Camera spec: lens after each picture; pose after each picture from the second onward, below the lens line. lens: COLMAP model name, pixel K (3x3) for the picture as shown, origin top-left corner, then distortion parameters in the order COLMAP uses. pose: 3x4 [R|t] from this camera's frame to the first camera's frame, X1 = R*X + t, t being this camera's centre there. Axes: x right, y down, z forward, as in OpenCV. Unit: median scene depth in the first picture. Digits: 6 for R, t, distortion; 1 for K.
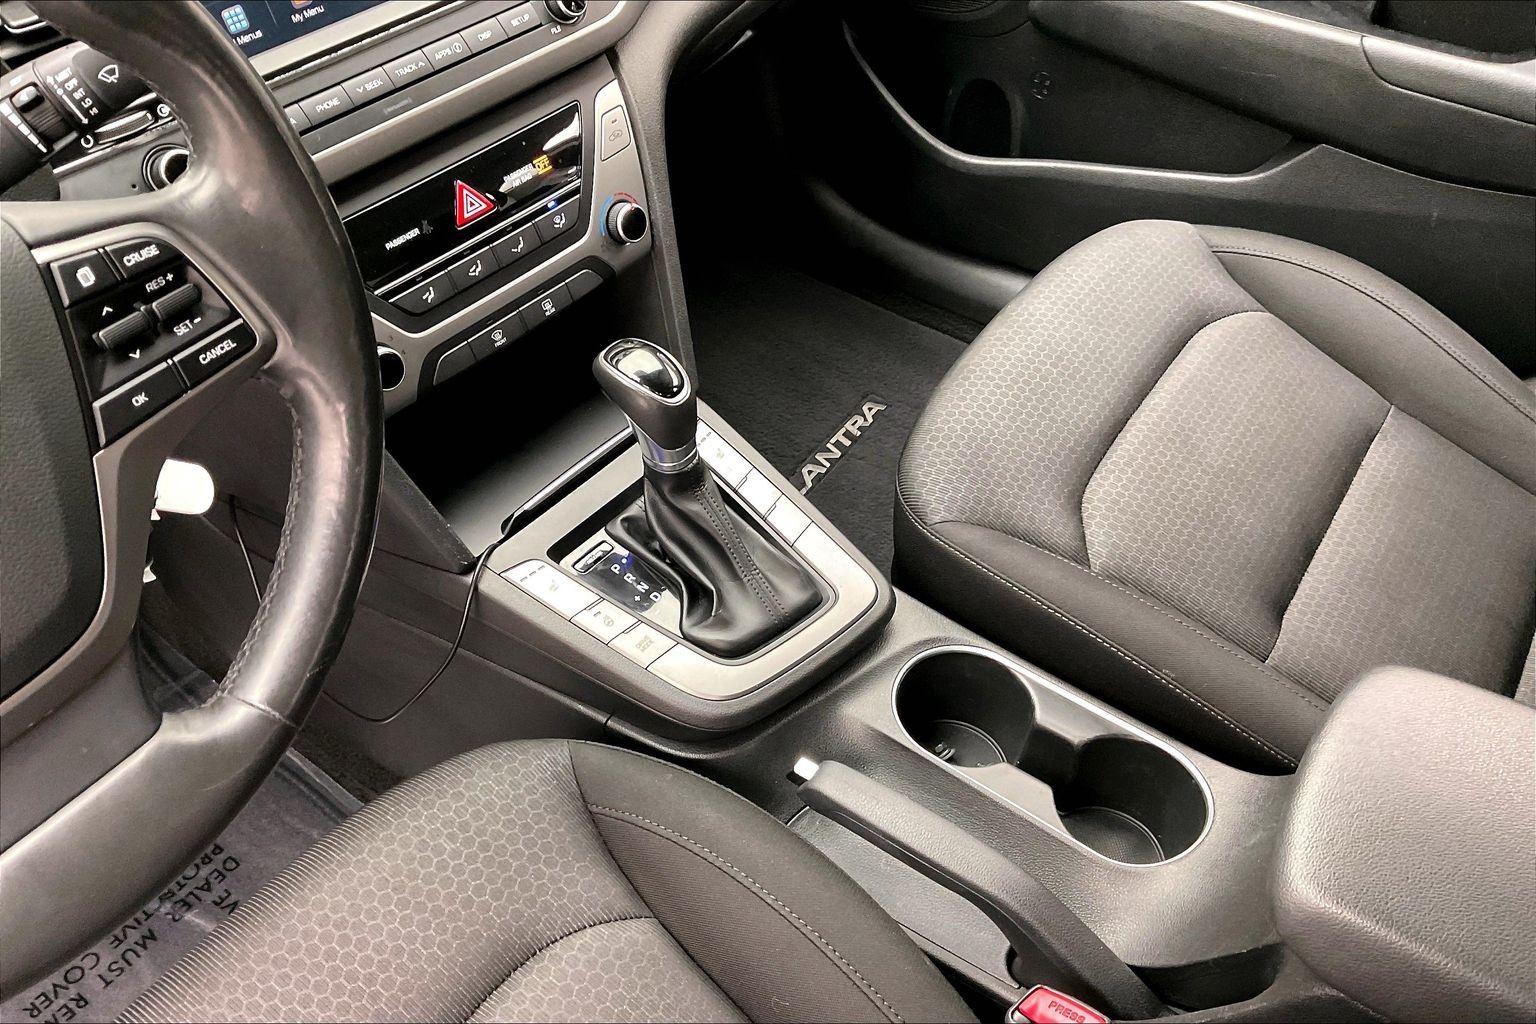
lens RADIAL K [[1273.5, 0, 768.0], [0, 1273.5, 521.4], [0, 0, 1]] dist [0.084239, -0.180955]
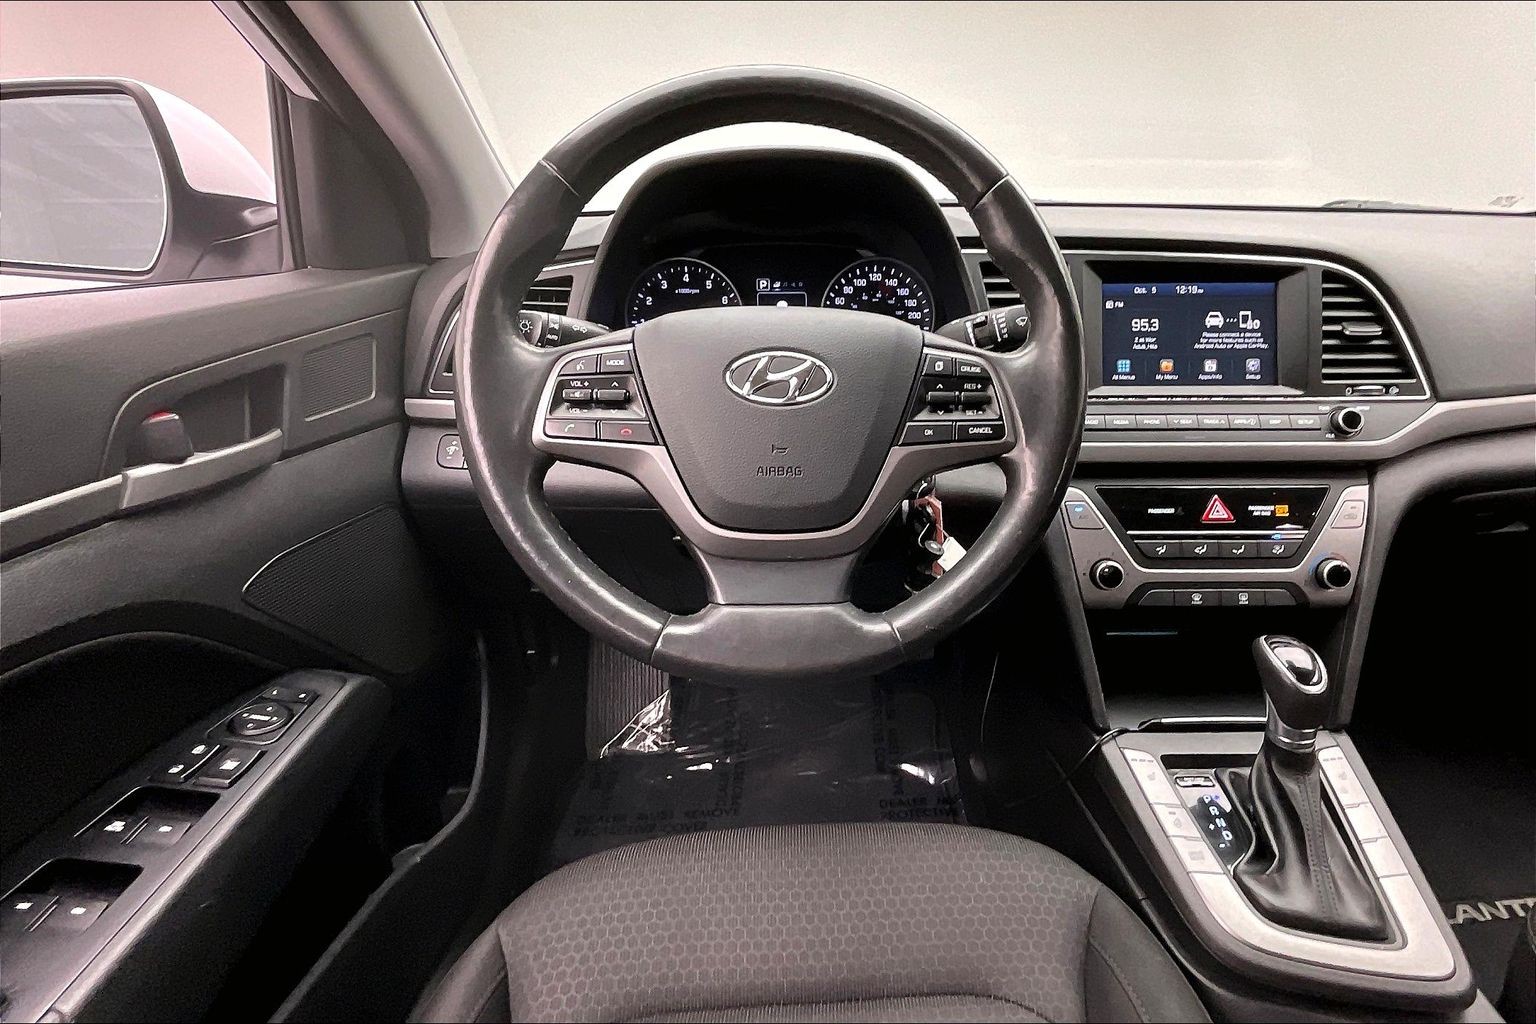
lens RADIAL K [[762.9, 0, 853.2], [0, 762.9, 479.0], [0, 0, 1]] dist [-0.004337, 0.000743]
pose [[0.637260, 0.257306, -0.726425, 0.132924], [-0.547584, 0.814452, -0.191885, 0.124451], [0.542265, 0.520059, 0.659915, 0.152467]]
